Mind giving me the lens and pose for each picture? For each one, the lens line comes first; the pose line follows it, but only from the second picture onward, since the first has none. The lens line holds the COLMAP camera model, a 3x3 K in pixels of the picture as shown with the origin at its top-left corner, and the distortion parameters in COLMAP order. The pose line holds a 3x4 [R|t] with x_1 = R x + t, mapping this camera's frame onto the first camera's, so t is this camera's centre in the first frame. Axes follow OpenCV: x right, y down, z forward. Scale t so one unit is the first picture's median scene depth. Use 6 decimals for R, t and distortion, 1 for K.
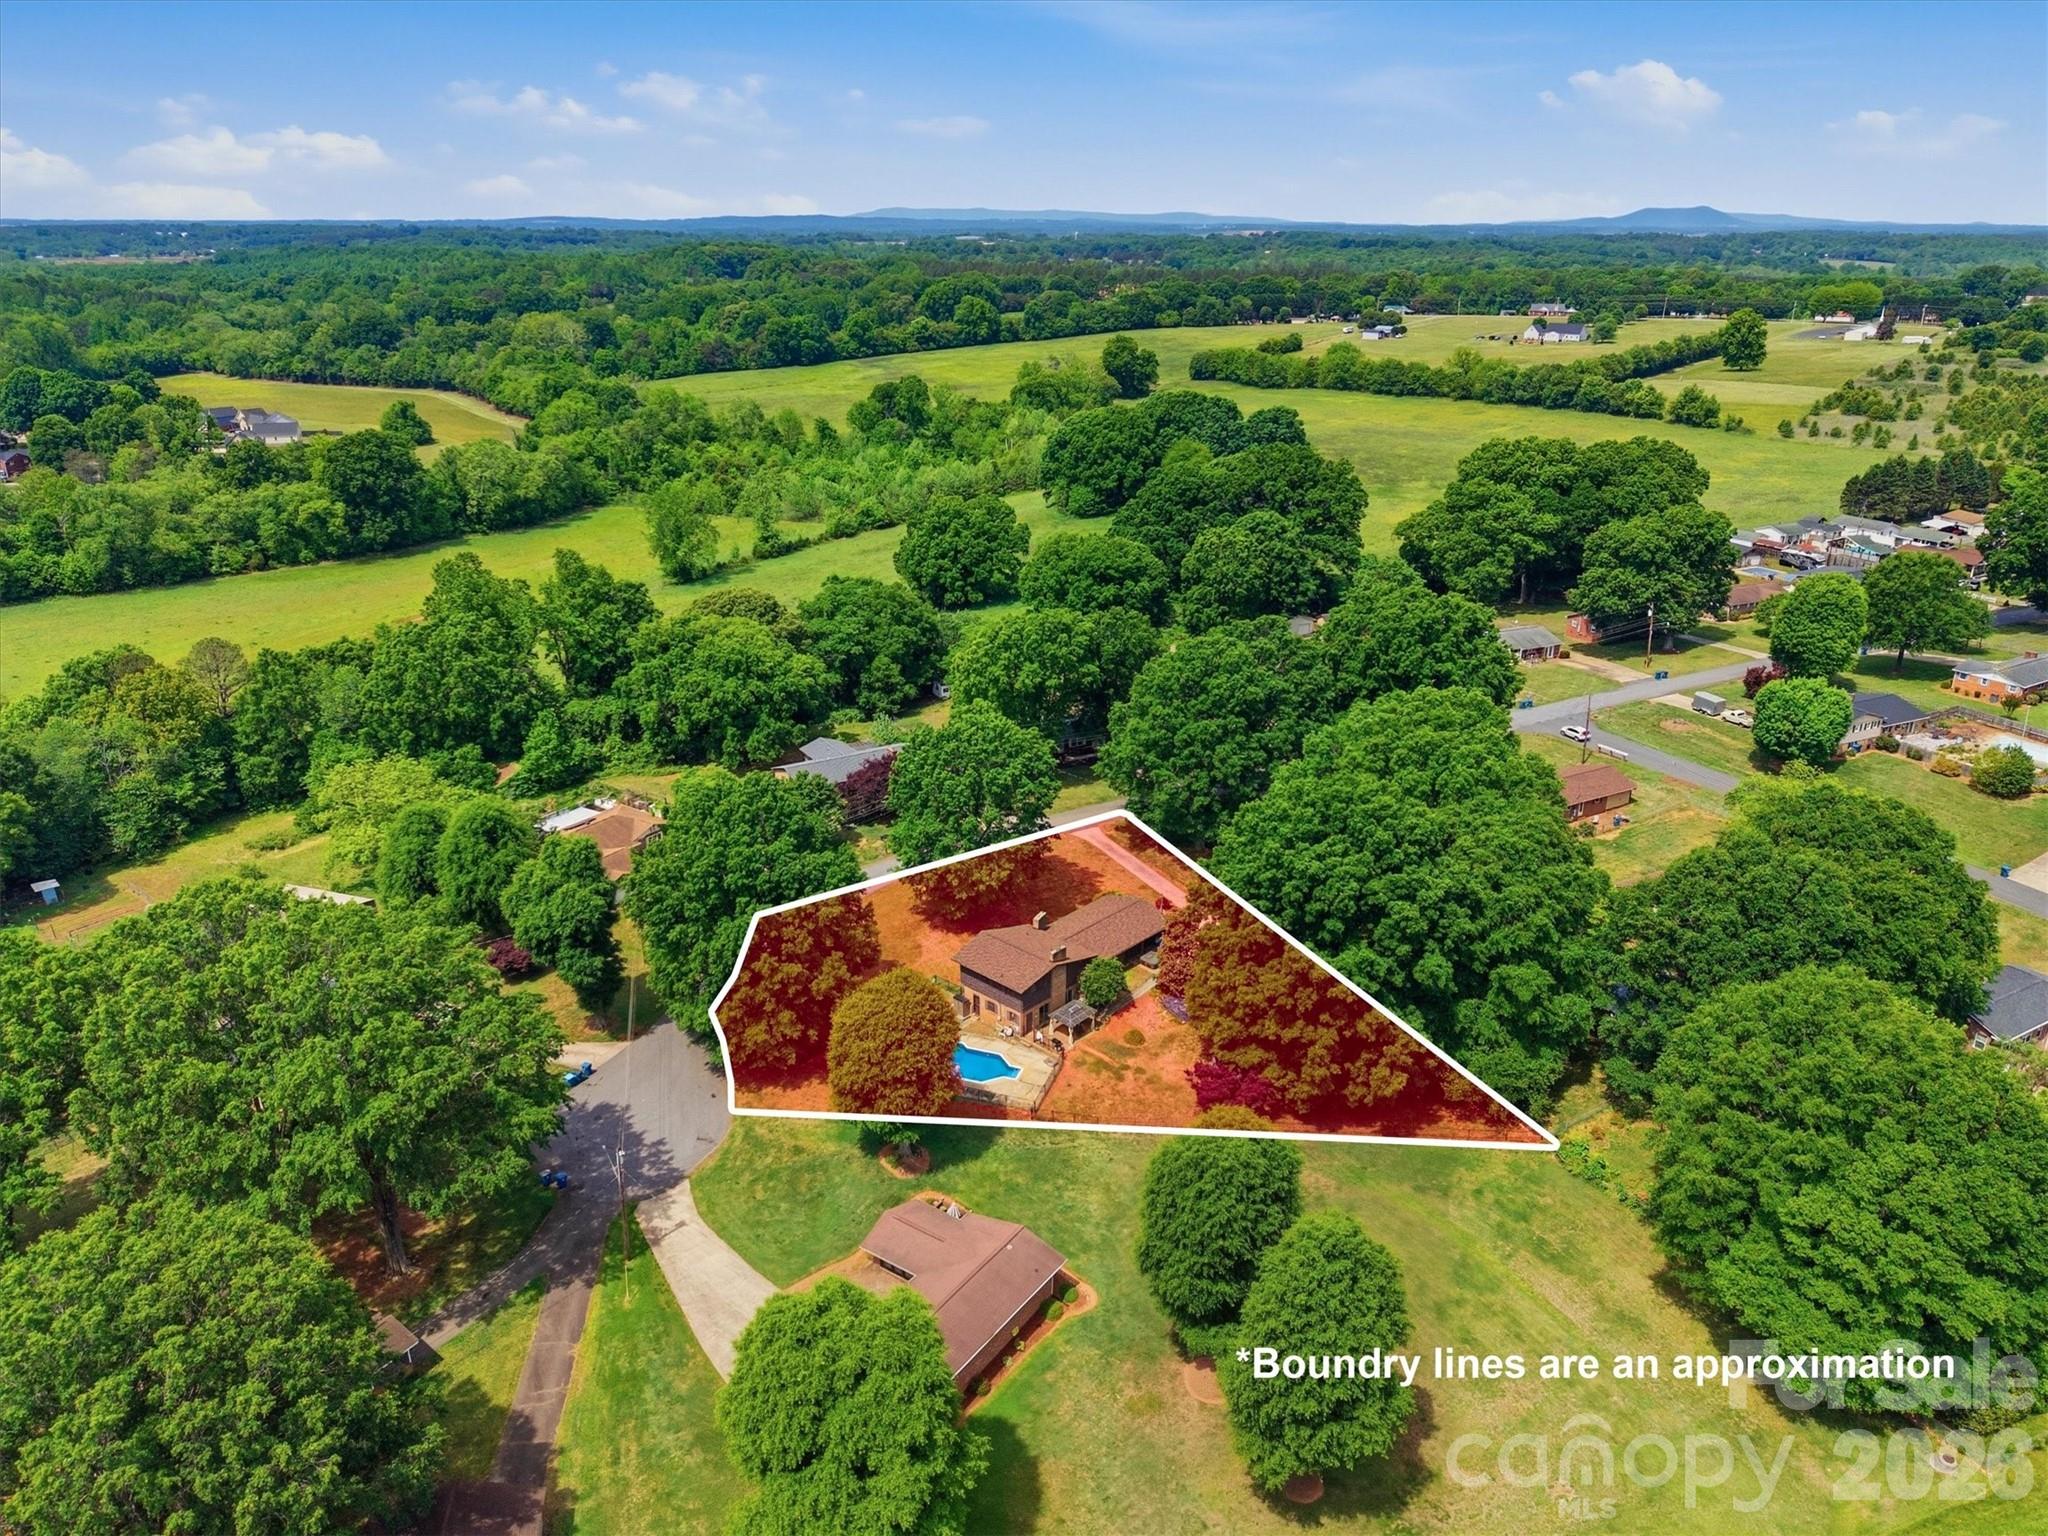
lens RADIAL K [[1479.6, 0, 1024.0], [0, 1479.6, 768.0], [0, 0, 1]] dist [0.115267, -0.159093]
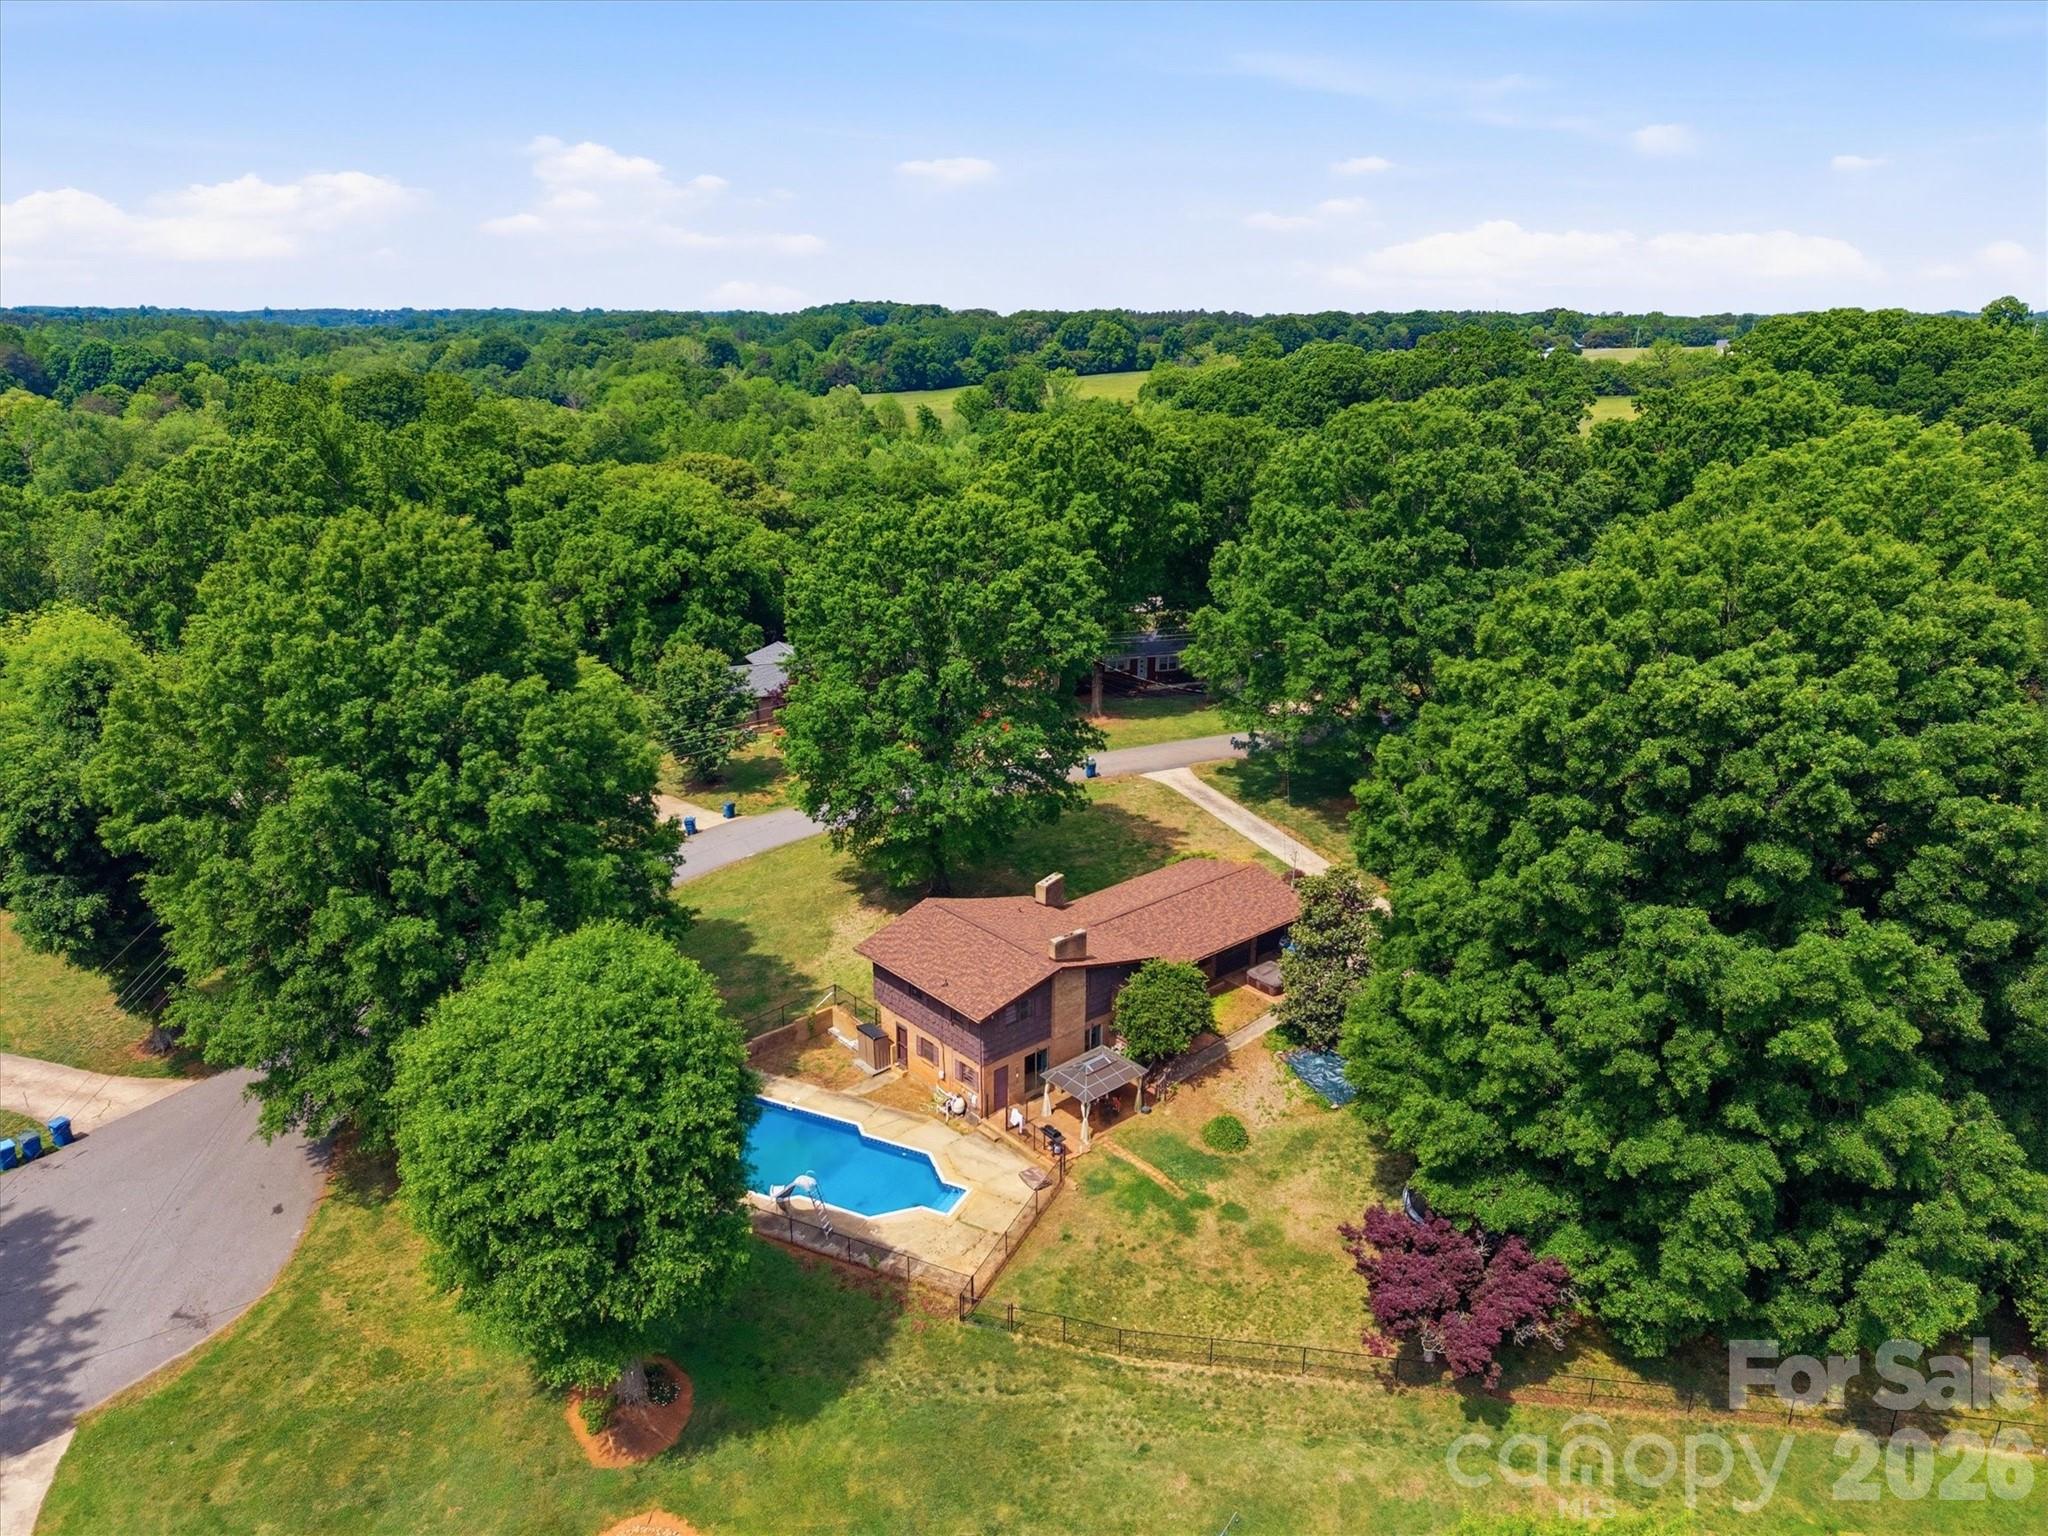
lens RADIAL K [[1374.6, 0, 1018.9], [0, 1374.6, 799.0], [0, 0, 1]] dist [0.020470, -0.000622]
pose [[0.993765, 0.032283, -0.106720, 0.052669], [-0.036382, 0.998664, -0.036693, 0.095873], [0.105393, 0.040347, 0.993612, 0.563991]]
